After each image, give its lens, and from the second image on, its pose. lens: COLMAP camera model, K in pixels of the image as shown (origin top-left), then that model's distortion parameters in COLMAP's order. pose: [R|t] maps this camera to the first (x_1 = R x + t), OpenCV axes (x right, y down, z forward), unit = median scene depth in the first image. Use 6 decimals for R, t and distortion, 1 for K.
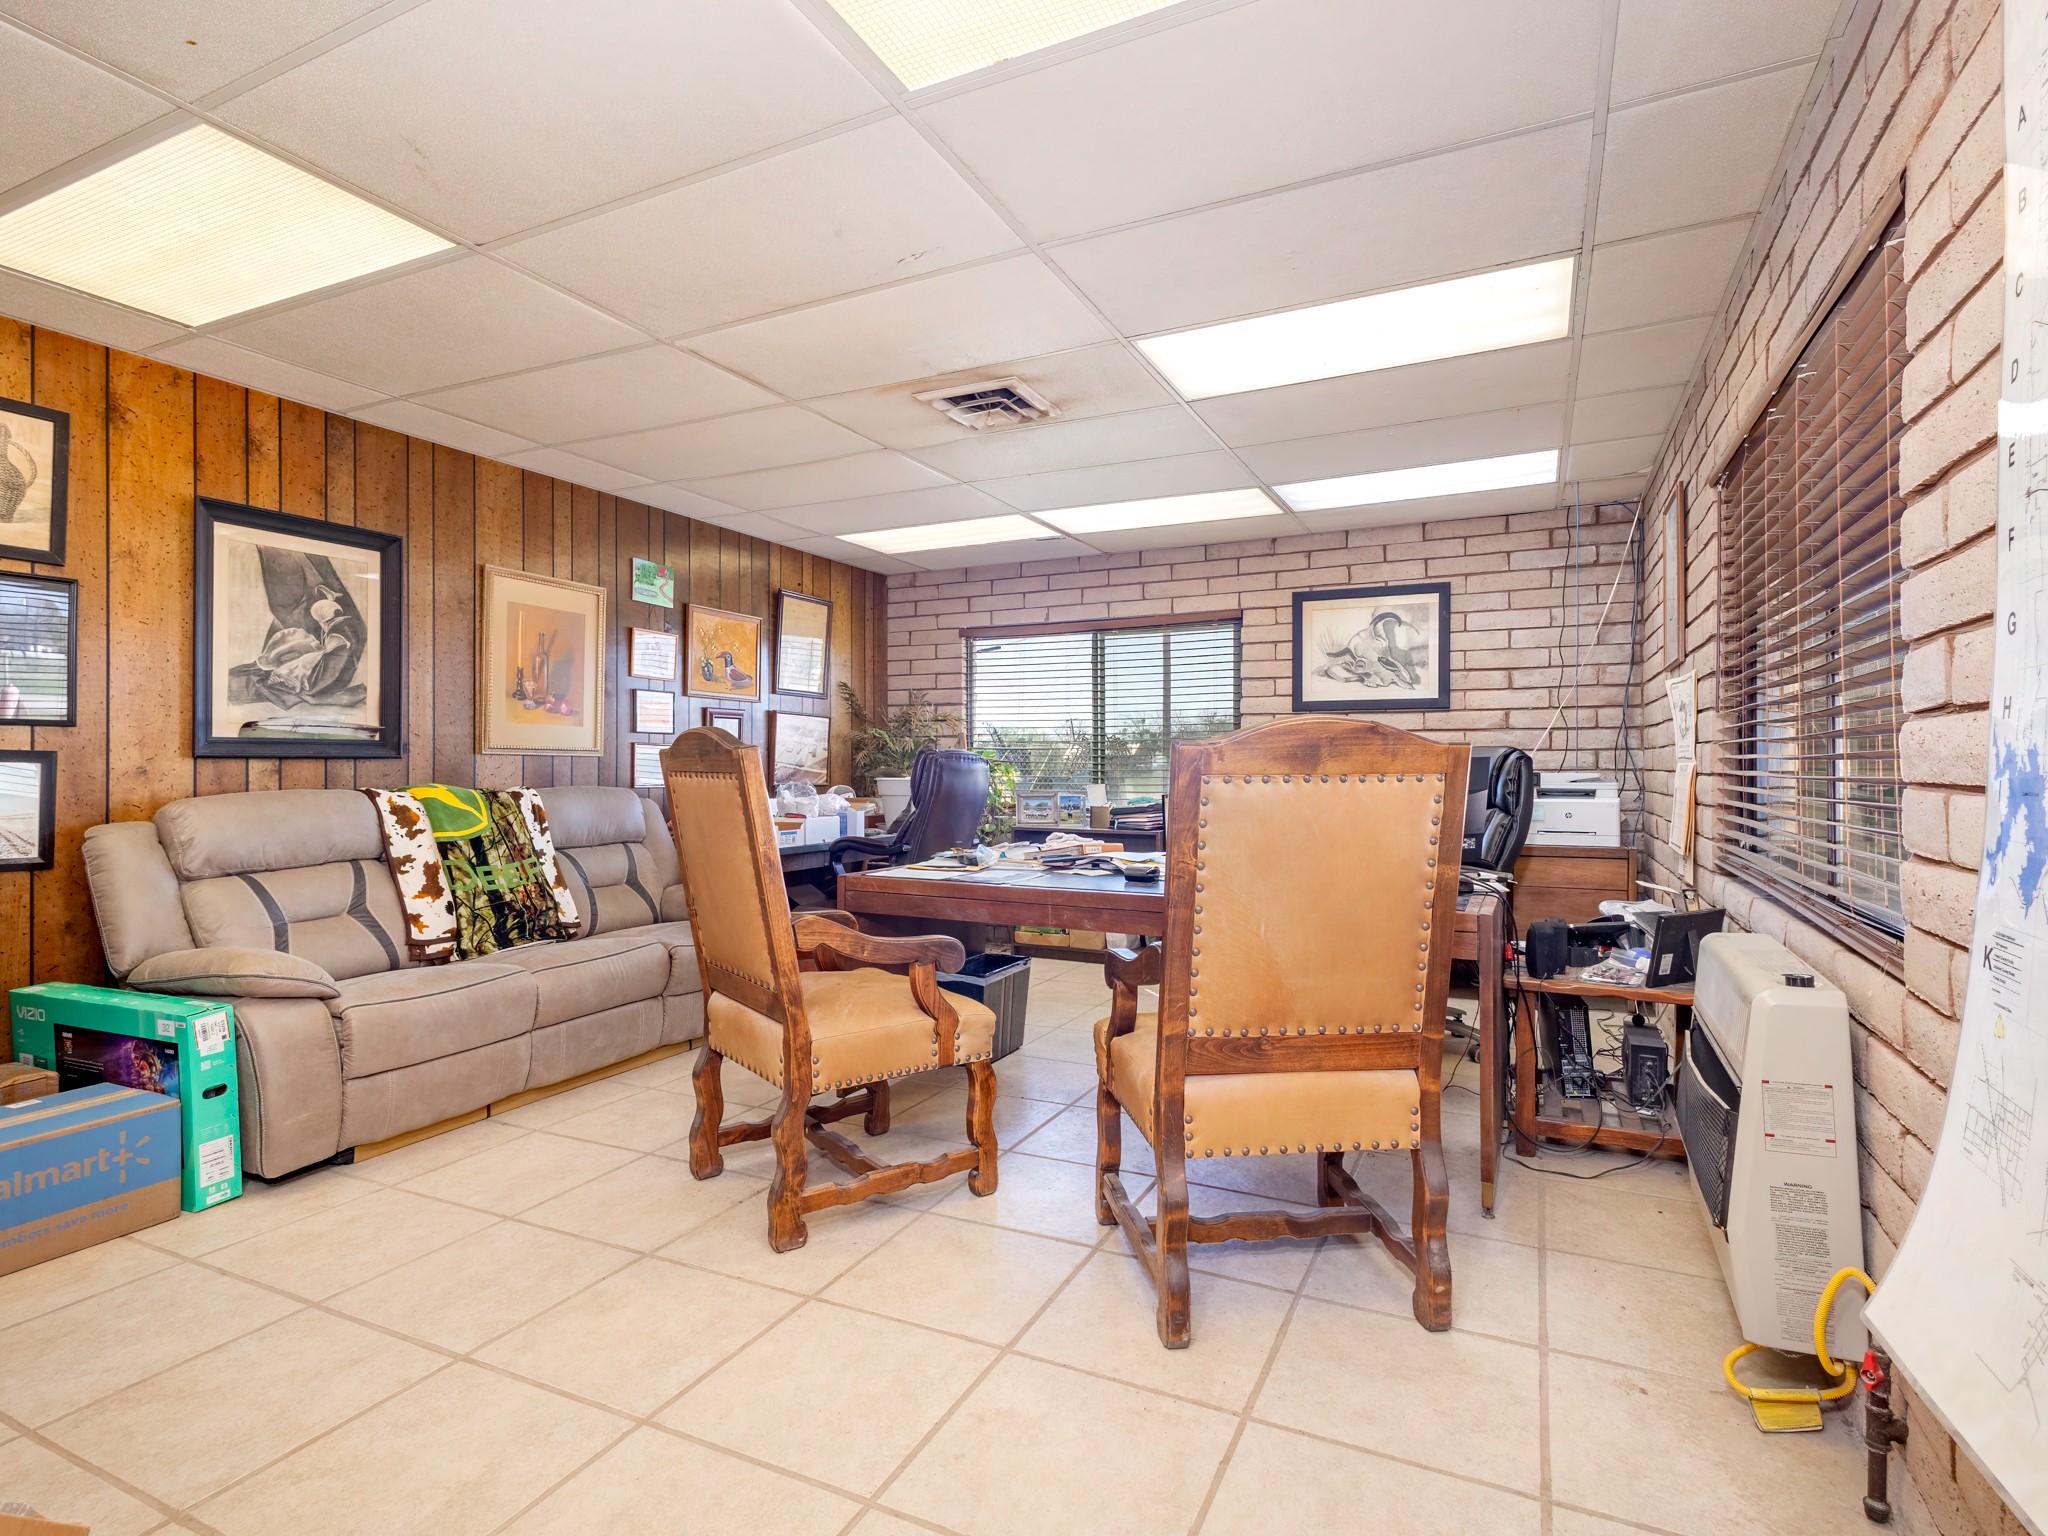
lens RADIAL K [[1057.3, 0, 1025.4], [0, 1057.3, 761.1], [0, 0, 1]] dist [0.013621, -0.002701]
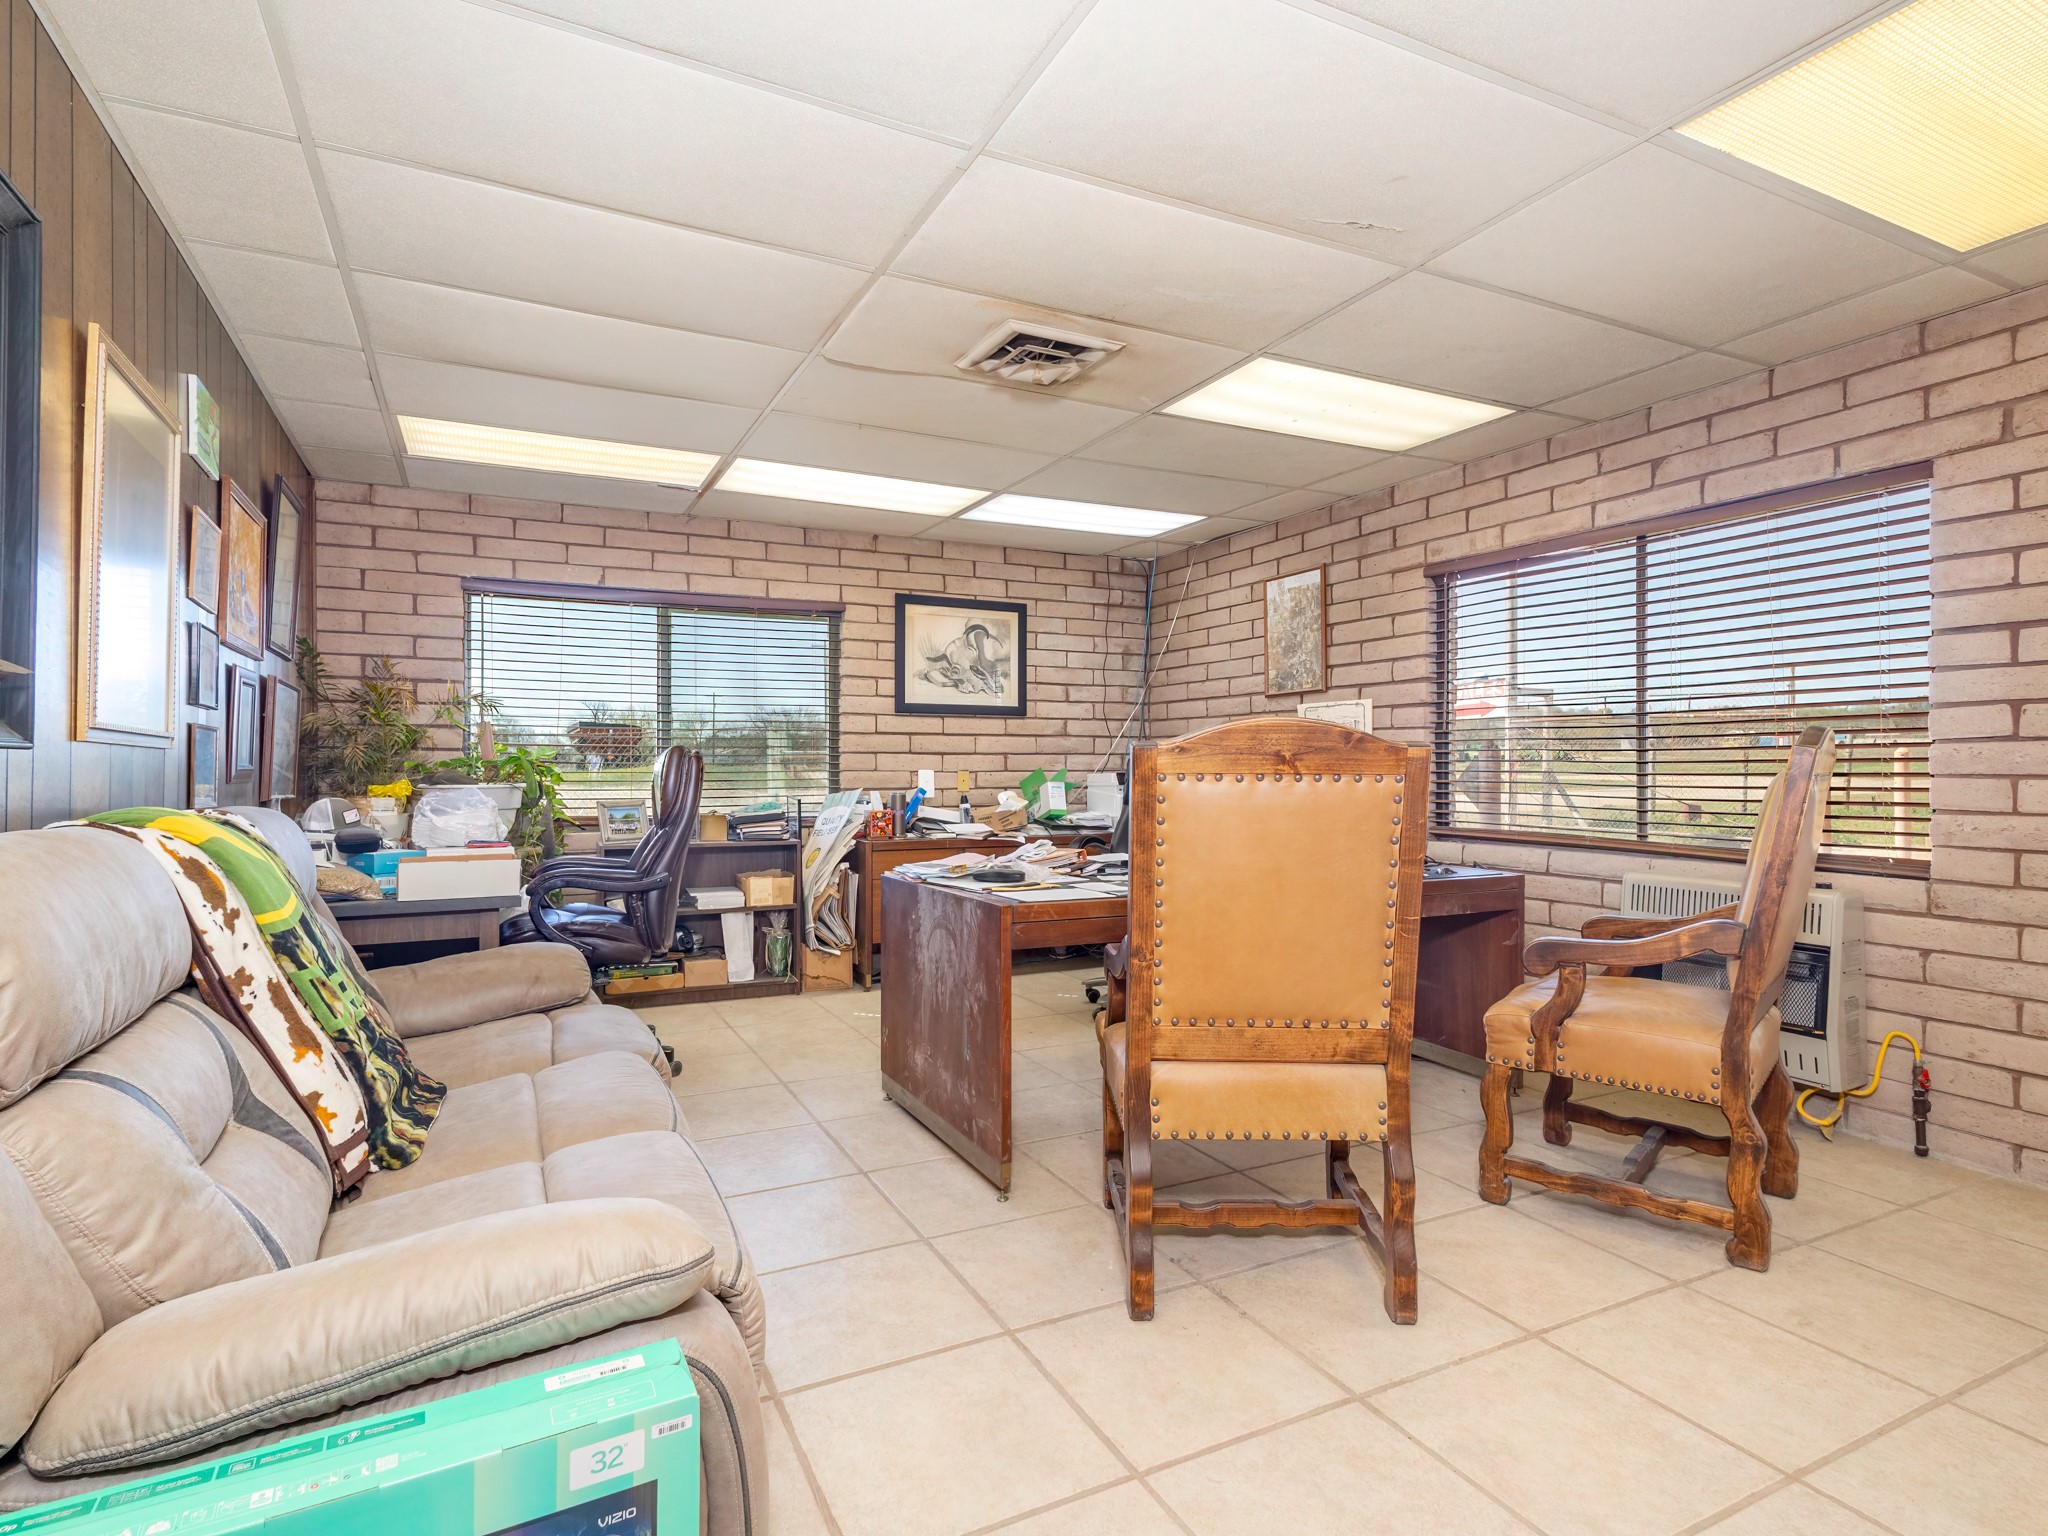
lens RADIAL K [[1057.3, 0, 1021.4], [0, 1057.3, 763.7], [0, 0, 1]] dist [0.013621, -0.002701]
pose [[0.611327, 0.002157, 0.791375, -0.481915], [-0.003372, 0.999994, -0.000120, 0.000982], [-0.791371, -0.002595, 0.611331, 0.309279]]
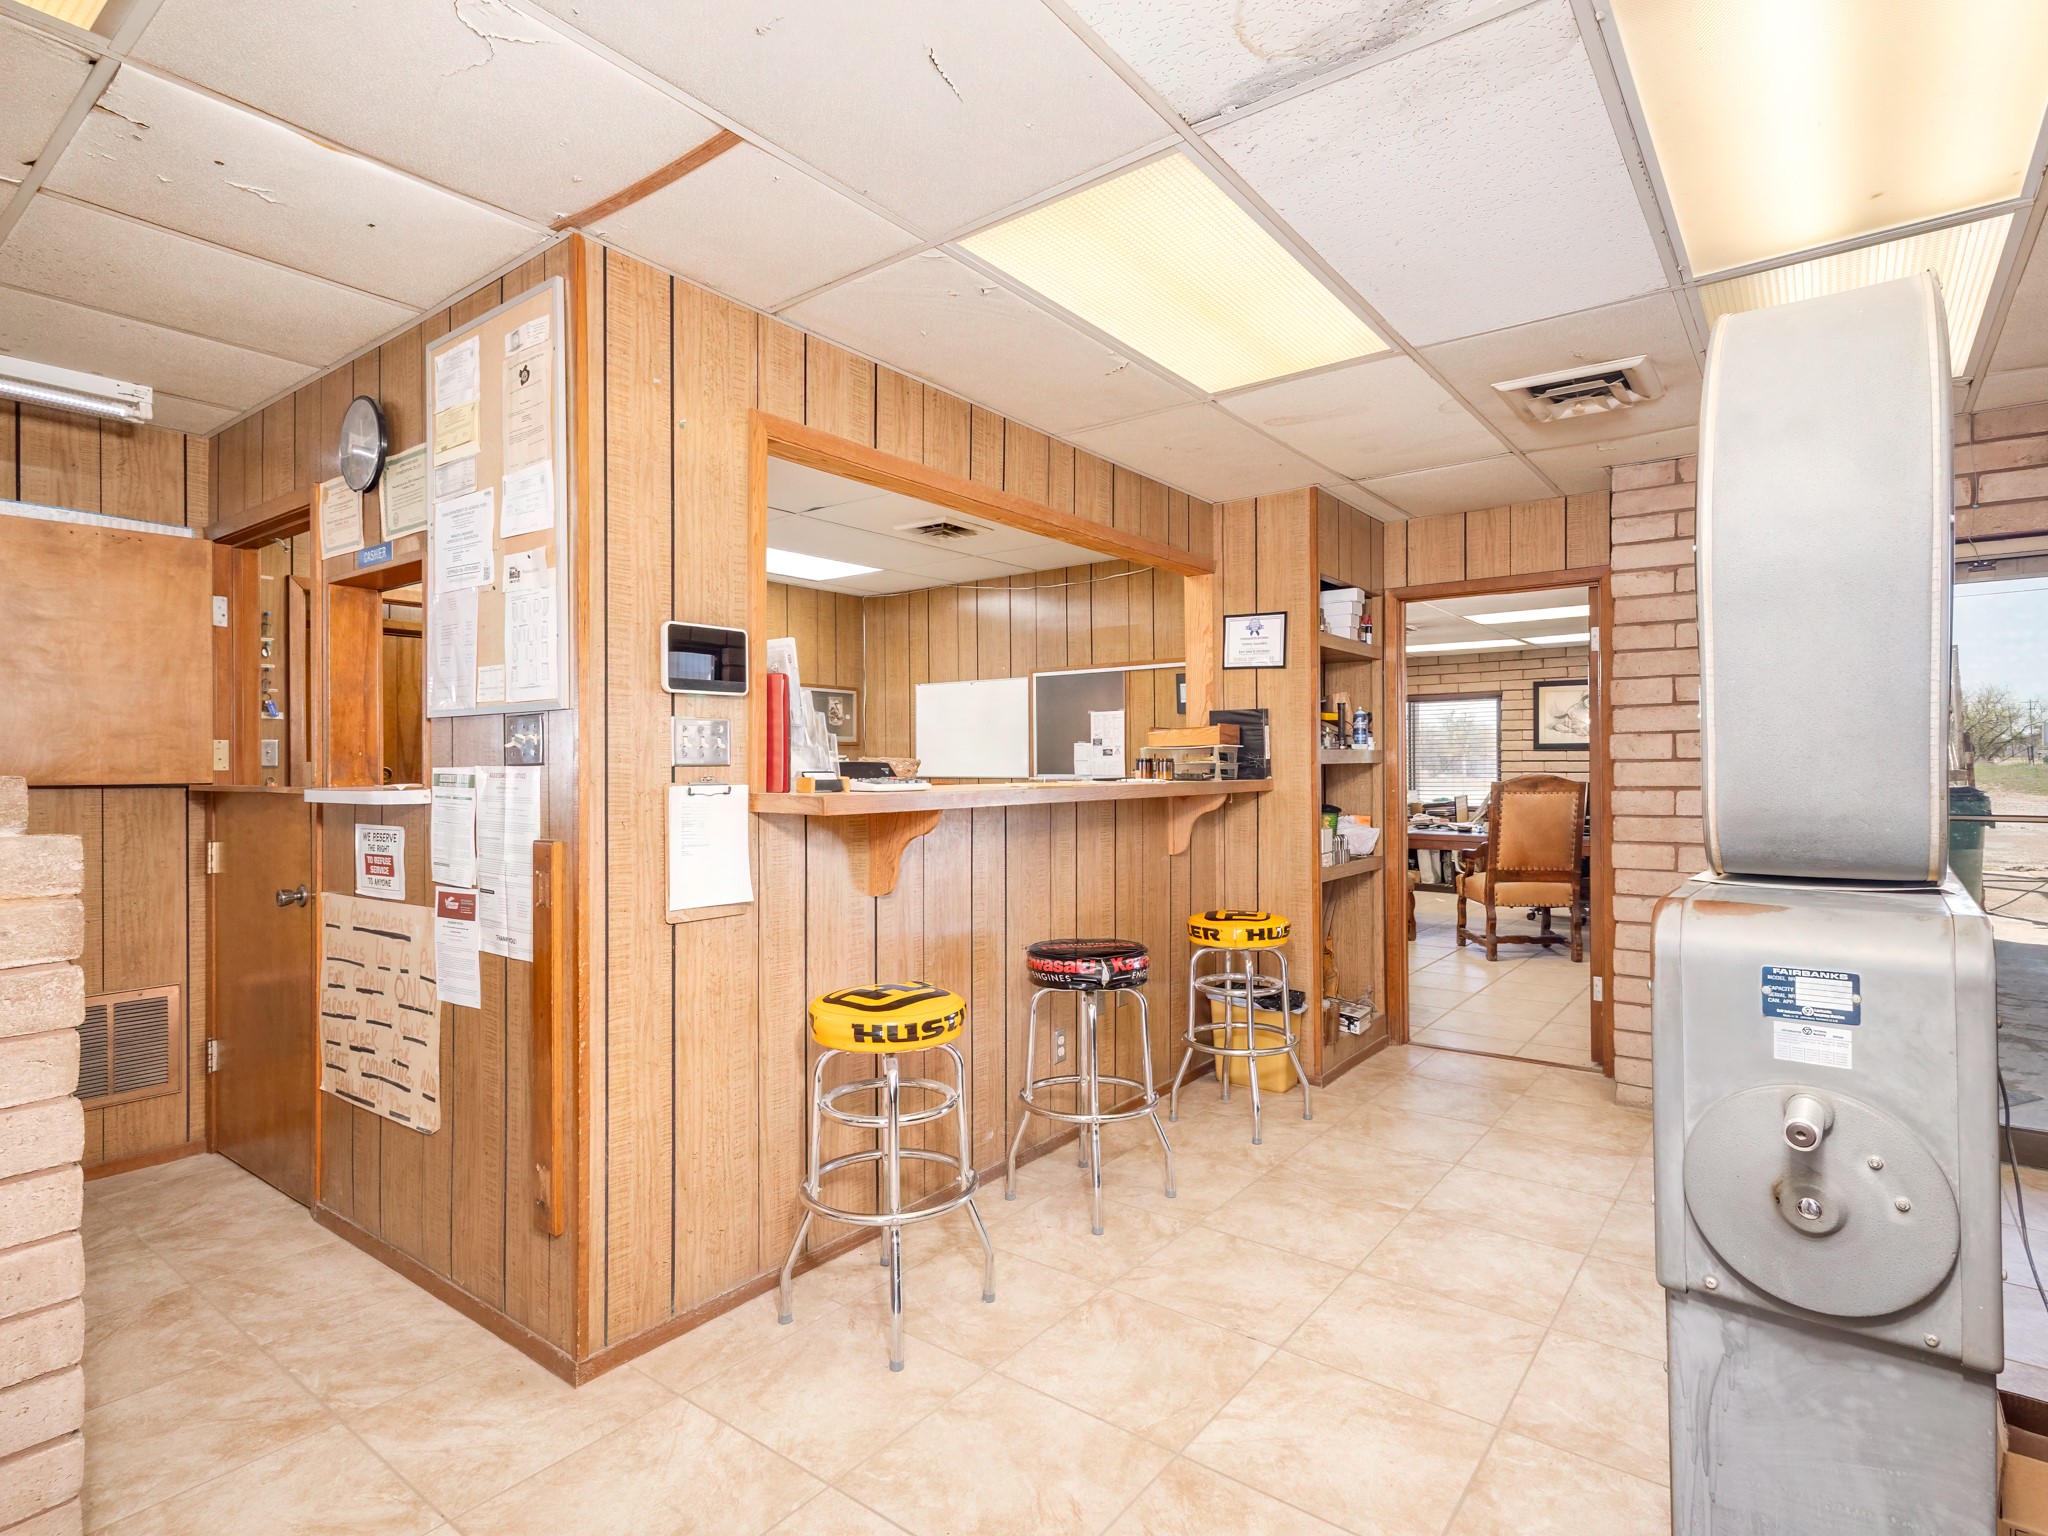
lens RADIAL K [[1057.3, 0, 1021.5], [0, 1057.3, 763.5], [0, 0, 1]] dist [0.013621, -0.002701]
pose [[0.978583, -0.002211, -0.205840, -0.226652], [0.002541, 0.999996, 0.001339, -0.028841], [0.205836, -0.001833, 0.978585, -0.939532]]
